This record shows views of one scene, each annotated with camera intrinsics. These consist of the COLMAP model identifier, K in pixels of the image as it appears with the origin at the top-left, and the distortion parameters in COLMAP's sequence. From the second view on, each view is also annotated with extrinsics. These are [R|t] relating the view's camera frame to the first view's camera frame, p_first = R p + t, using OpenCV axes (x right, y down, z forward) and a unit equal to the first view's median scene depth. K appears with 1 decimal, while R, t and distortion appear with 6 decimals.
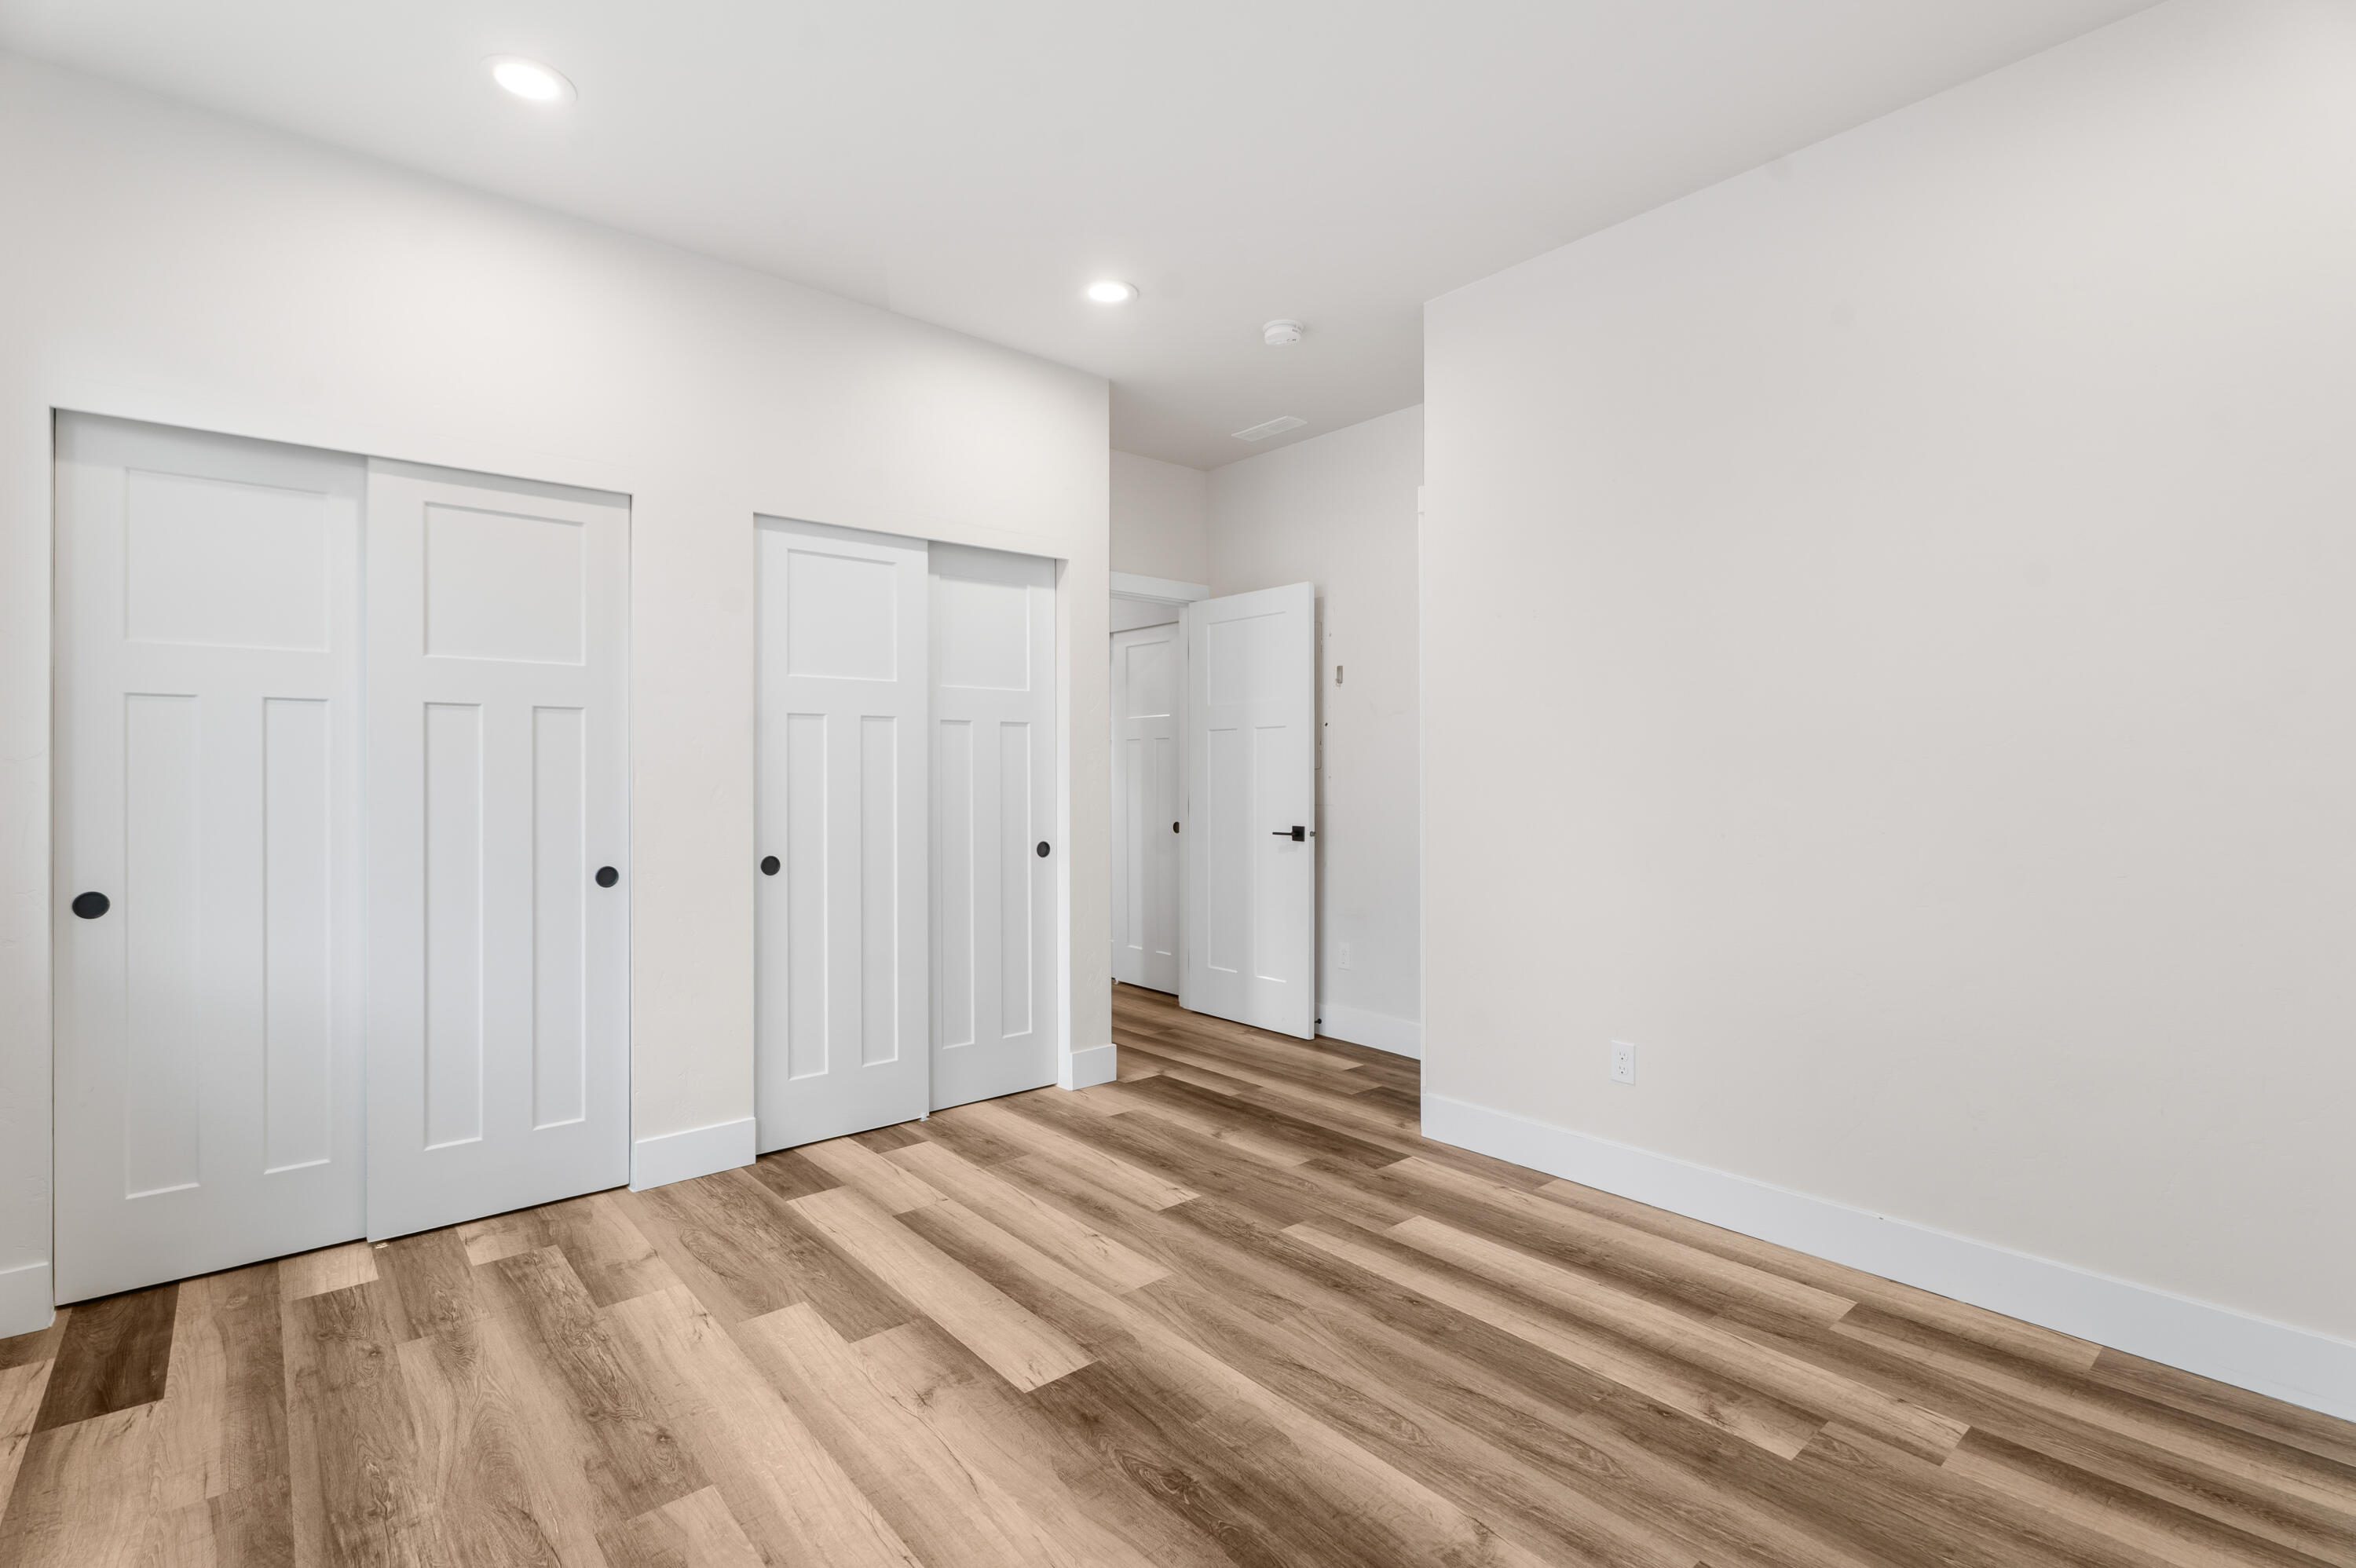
lens RADIAL K [[1048.2, 0, 1178.0], [0, 1048.2, 784.0], [0, 0, 1]] dist [0.000005, -0.000919]
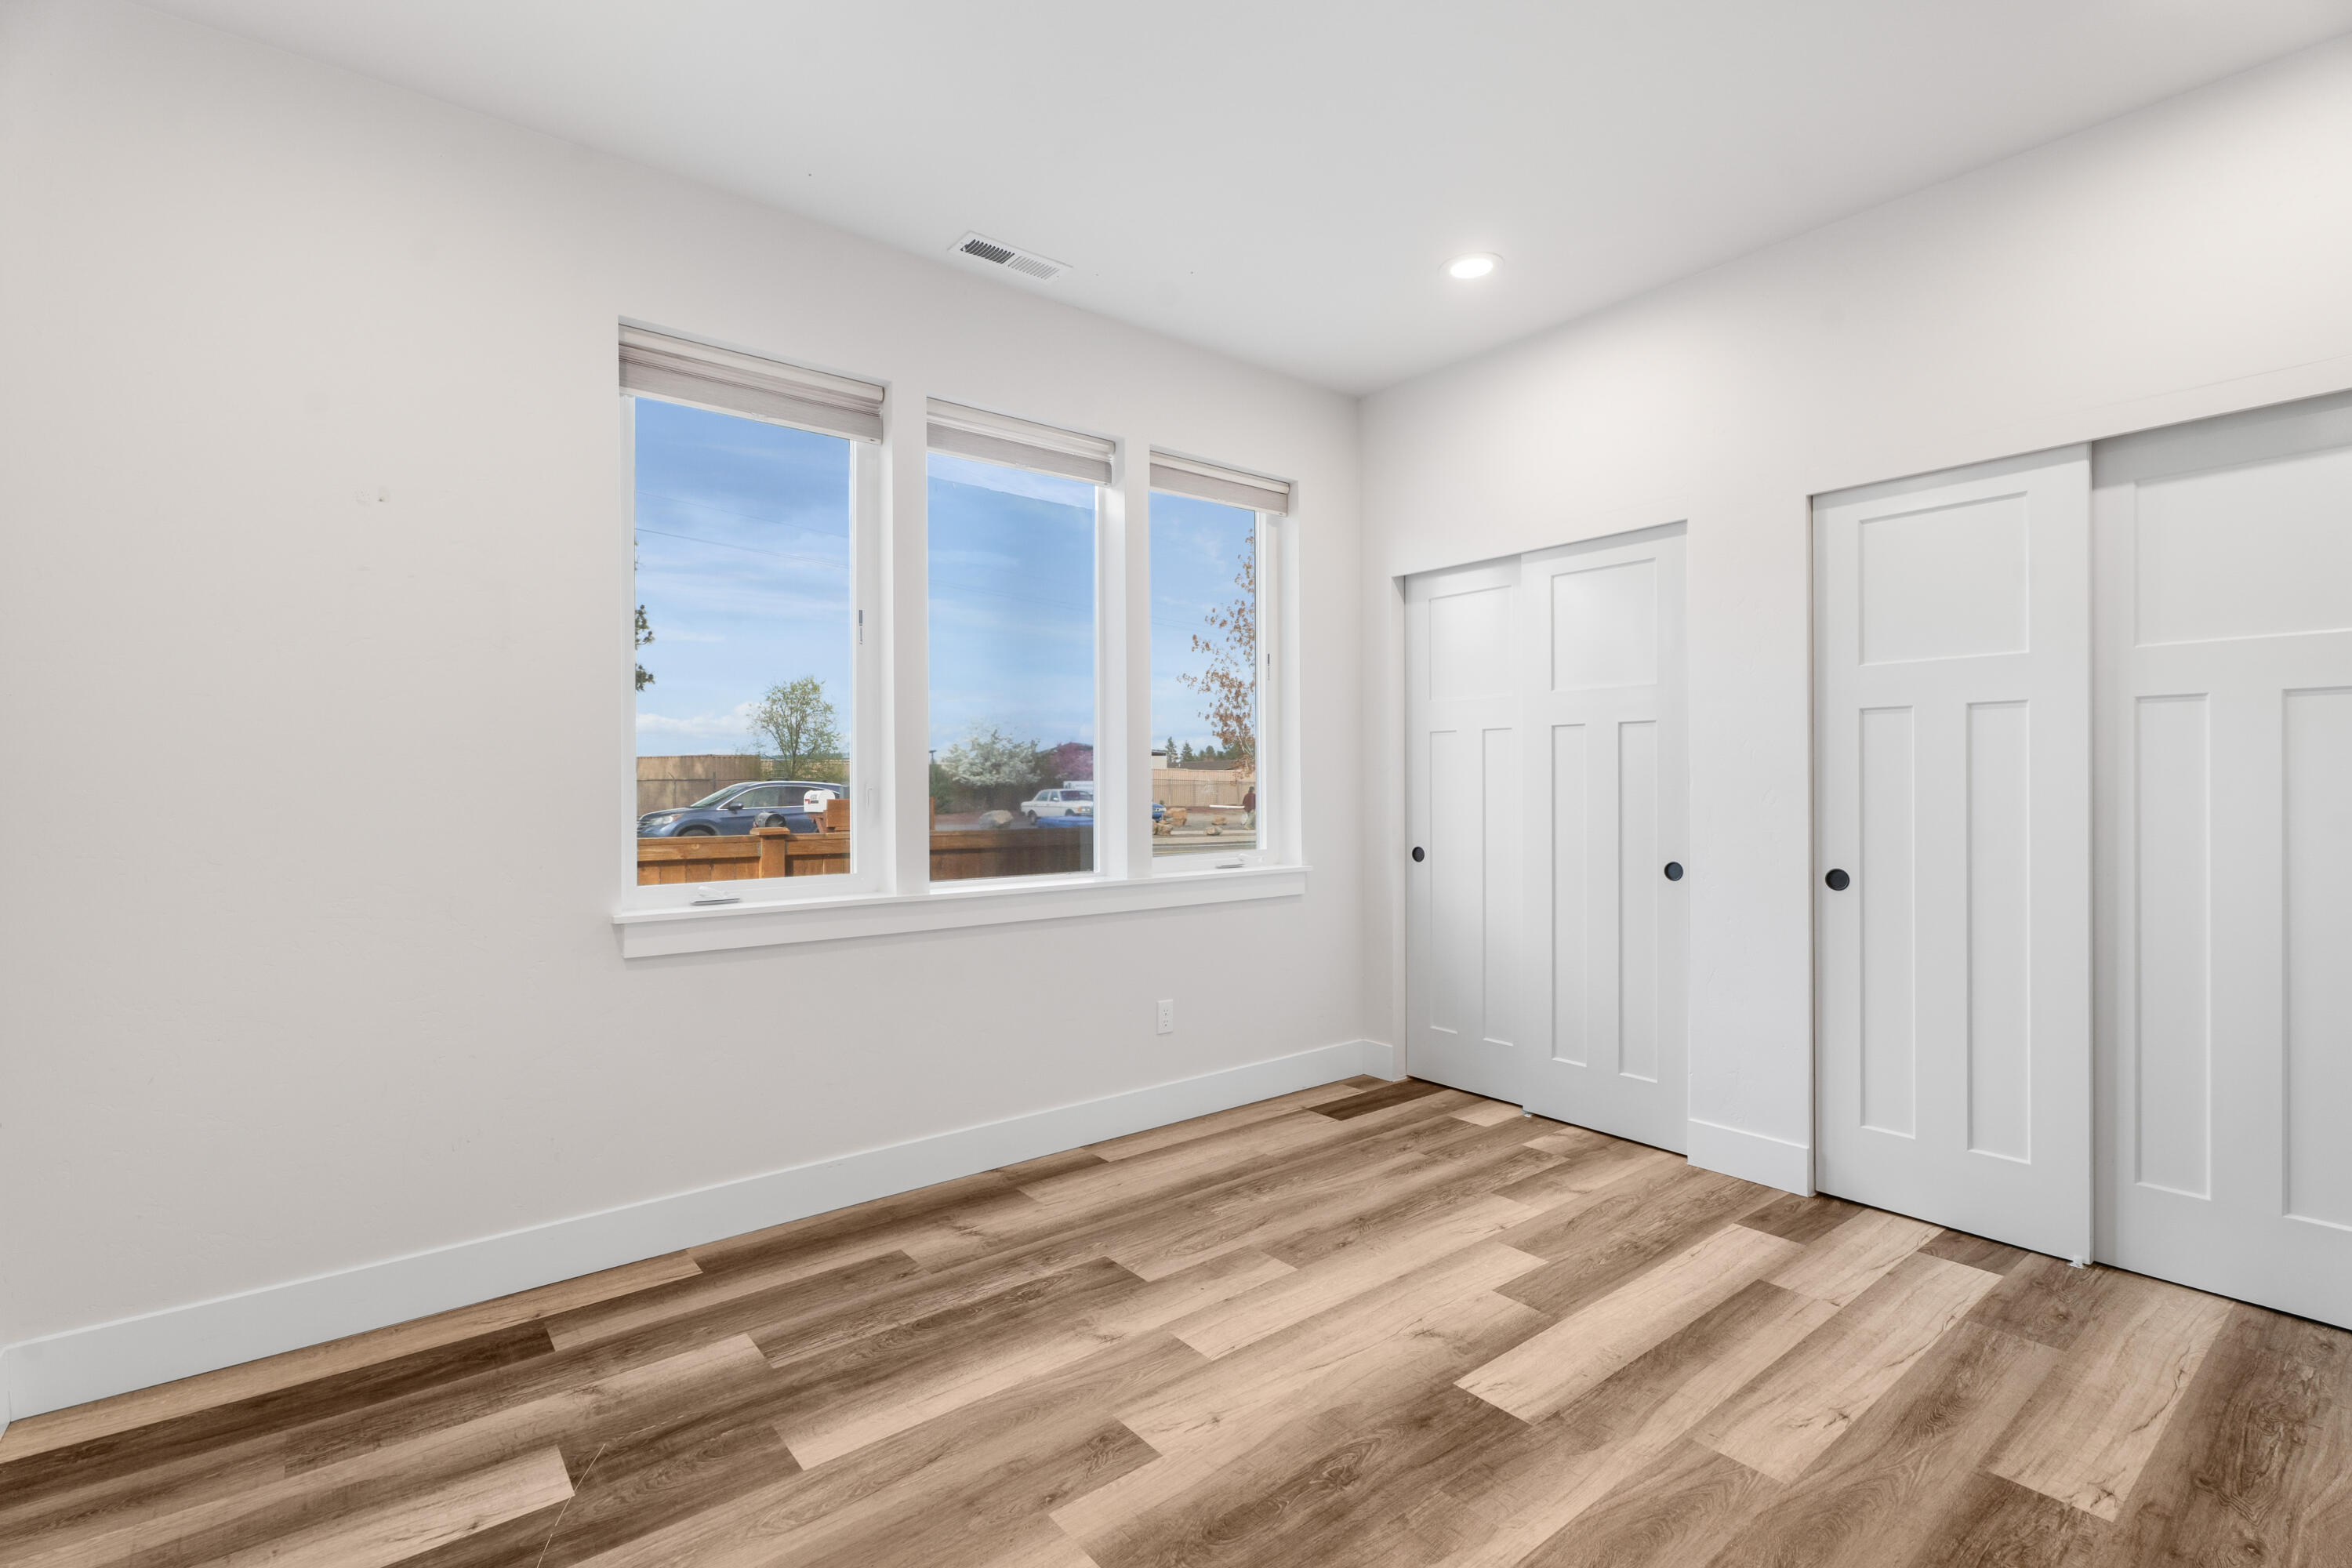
lens RADIAL K [[1070.0, 0, 1176.0], [0, 1070.0, 784.0], [0, 0, 1]] dist [0.000287, -0.000003]
pose [[-0.023751, 0.004367, -0.999708, 0.794252], [-0.005638, 0.999974, 0.004502, -0.006292], [0.999702, 0.005743, -0.023726, 0.660795]]
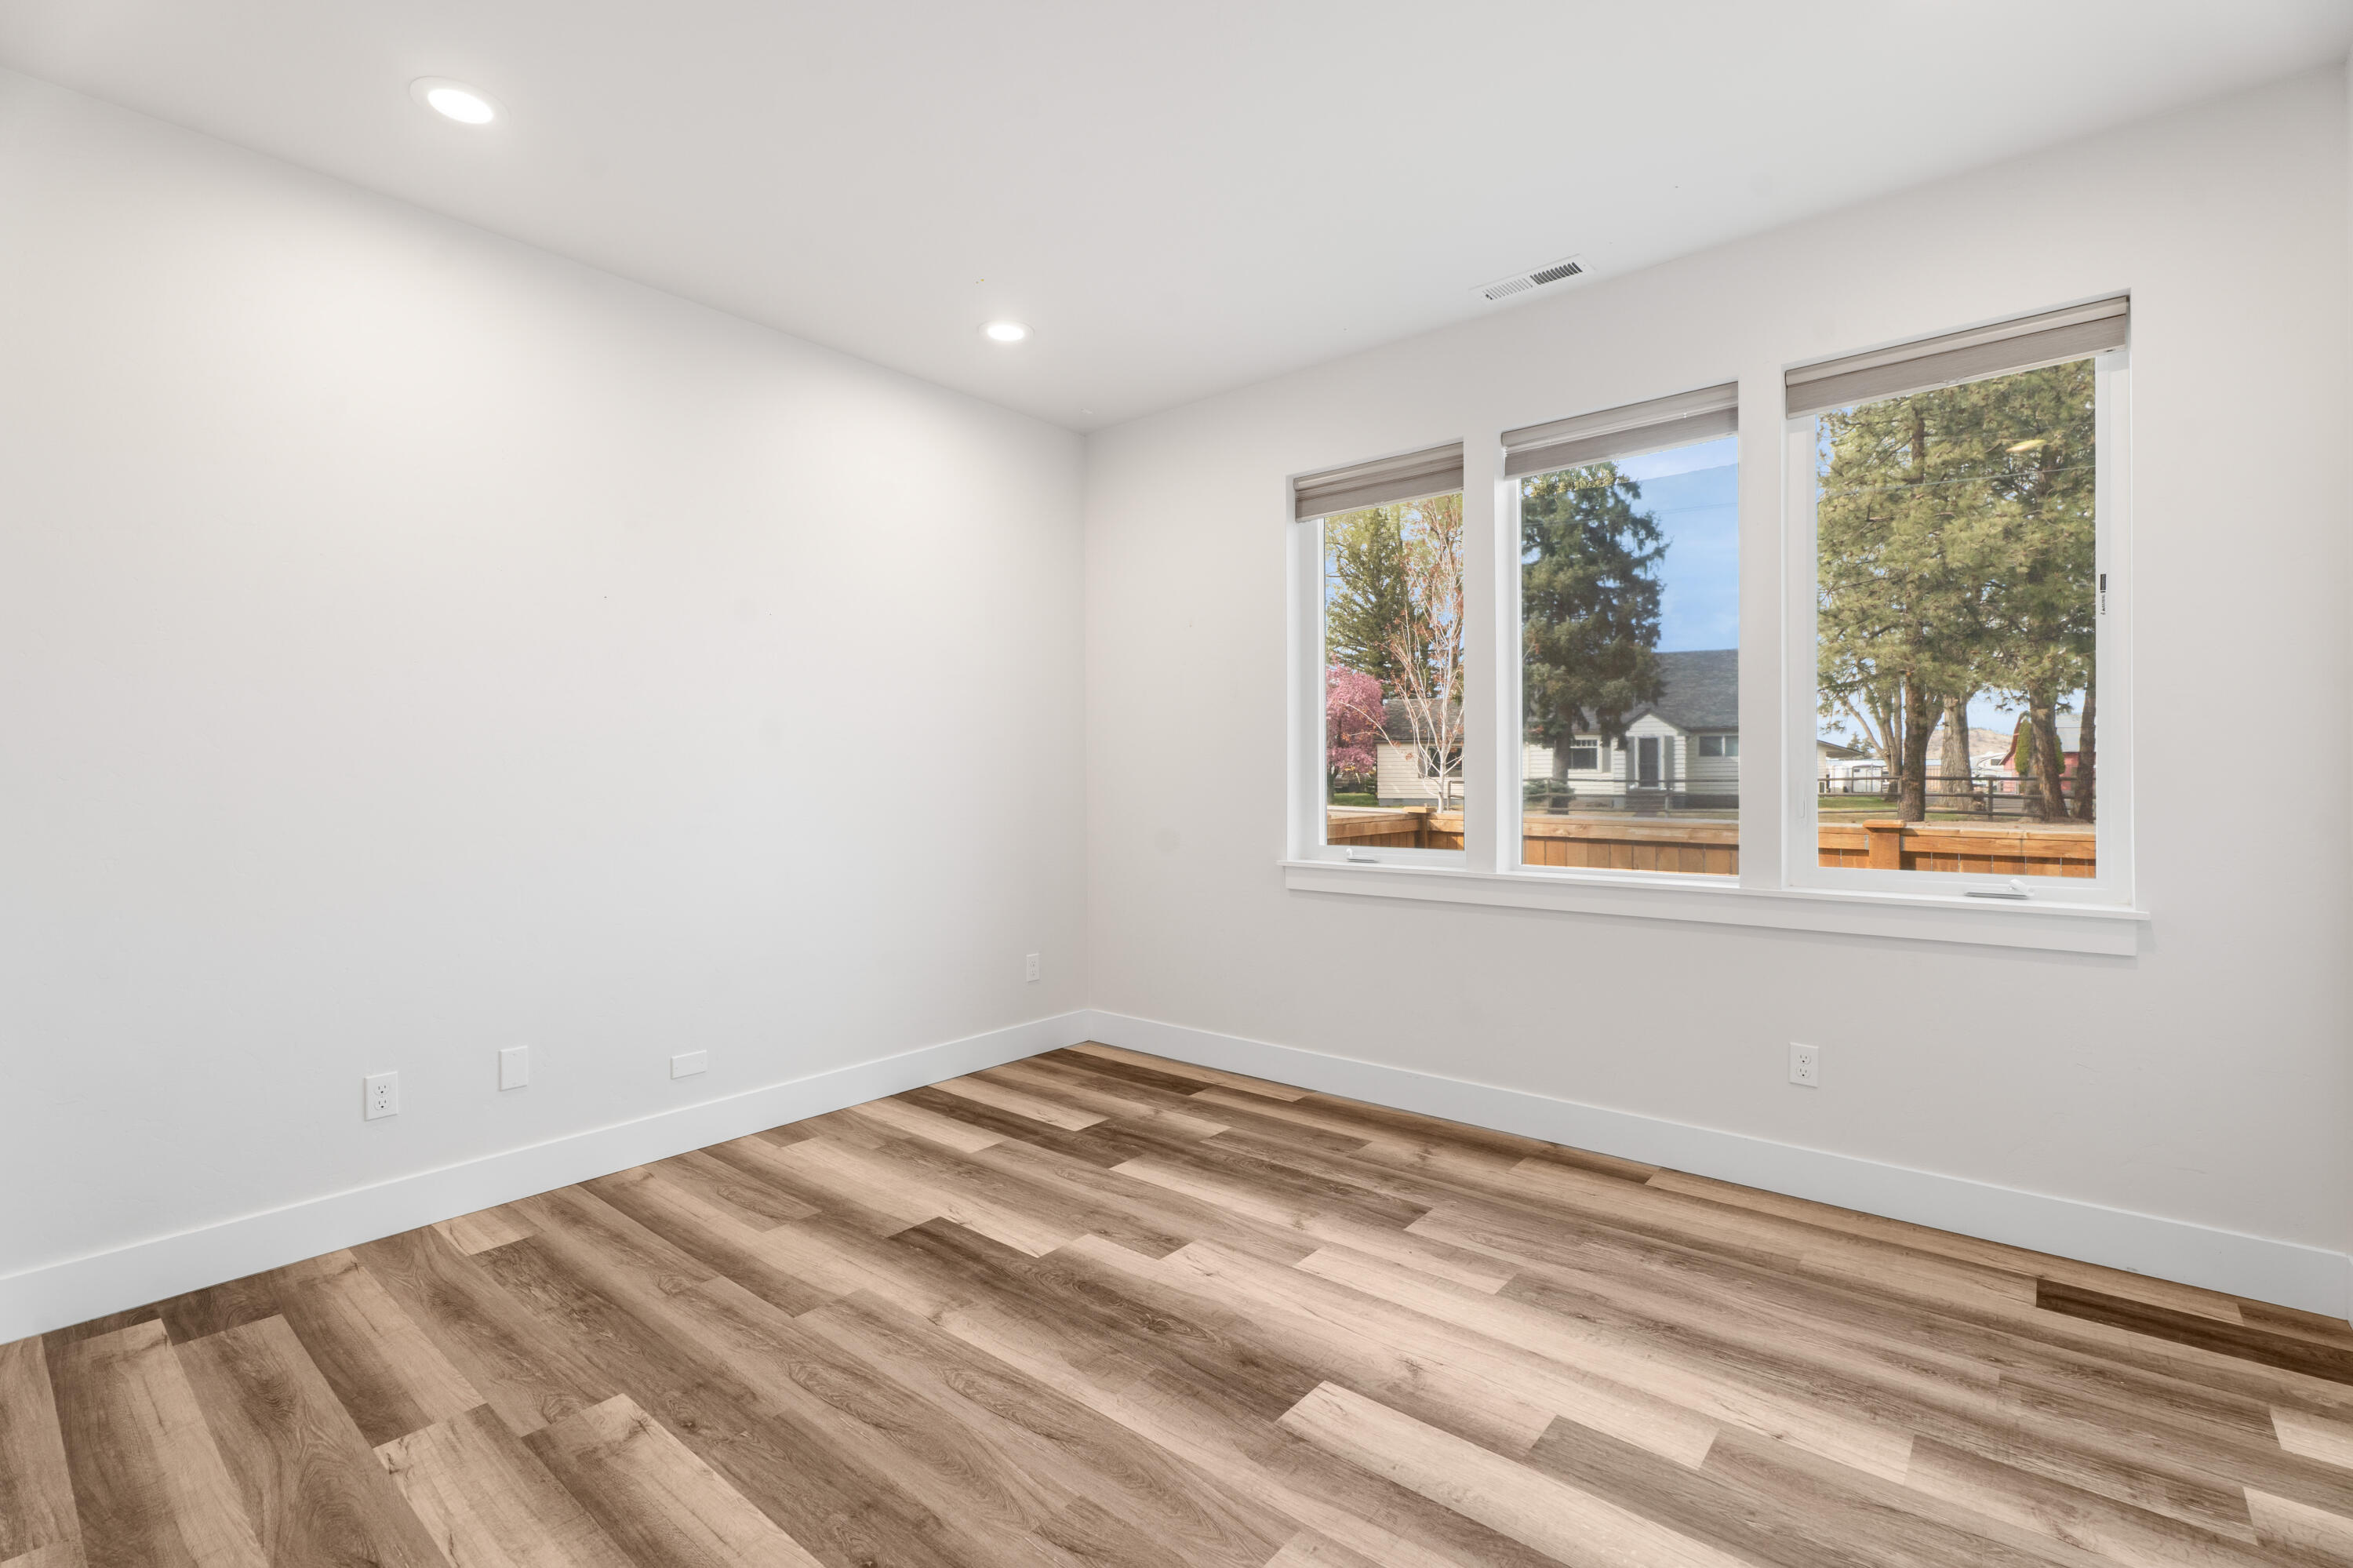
lens RADIAL K [[1068.5, 0, 1185.7], [0, 1068.5, 764.4], [0, 0, 1]] dist [0.001385, 0.000760]
pose [[-0.984797, 0.006683, -0.173578, 0.145778], [0.006708, 0.999977, 0.000444, -0.020461], [0.173577, -0.000727, -0.984820, 1.767258]]
